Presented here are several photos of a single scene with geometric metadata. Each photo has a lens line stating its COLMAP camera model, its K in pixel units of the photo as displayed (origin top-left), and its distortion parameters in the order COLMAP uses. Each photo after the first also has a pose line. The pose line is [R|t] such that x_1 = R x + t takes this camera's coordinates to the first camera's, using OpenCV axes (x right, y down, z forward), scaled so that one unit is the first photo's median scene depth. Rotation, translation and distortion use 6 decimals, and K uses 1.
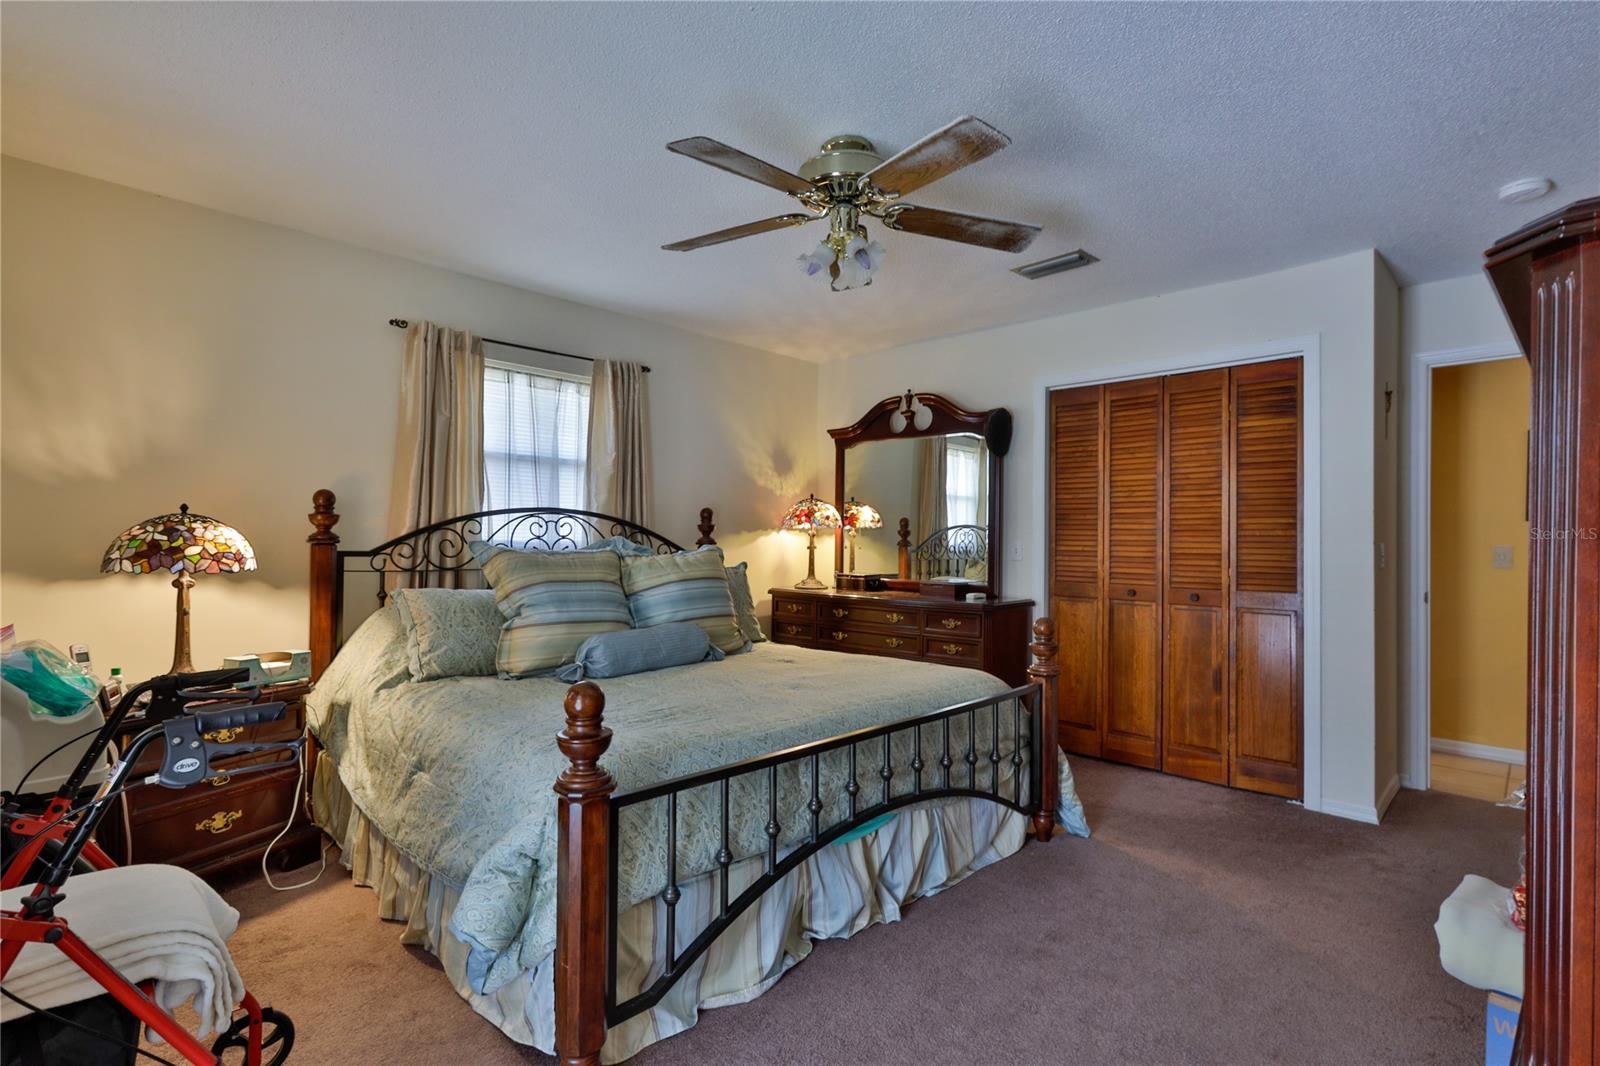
lens RADIAL K [[750.1, 0, 795.9], [0, 750.1, 531.3], [0, 0, 1]] dist [-0.000145, 0.000204]
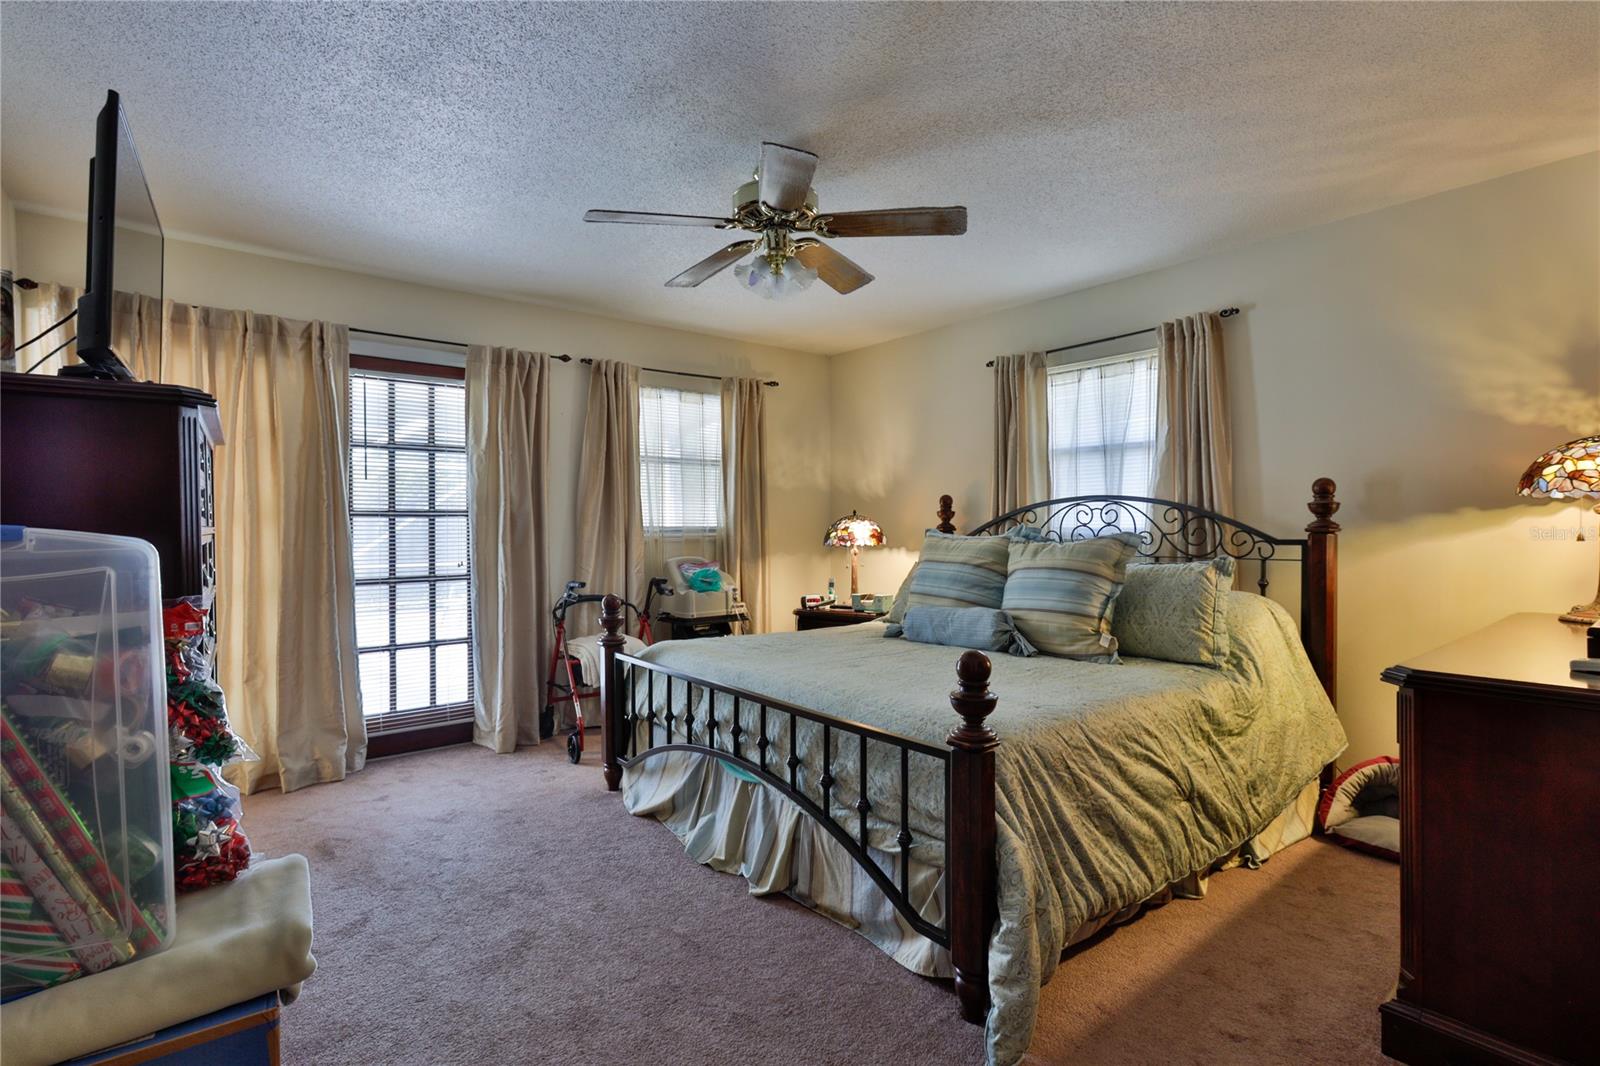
lens RADIAL K [[750.1, 0, 797.1], [0, 750.1, 537.1], [0, 0, 1]] dist [-0.000145, 0.000204]
pose [[-0.116253, 0.005249, -0.993206, 0.736926], [0.013529, 0.999902, 0.003701, 0.015947], [0.993127, -0.013007, -0.116313, 0.724654]]
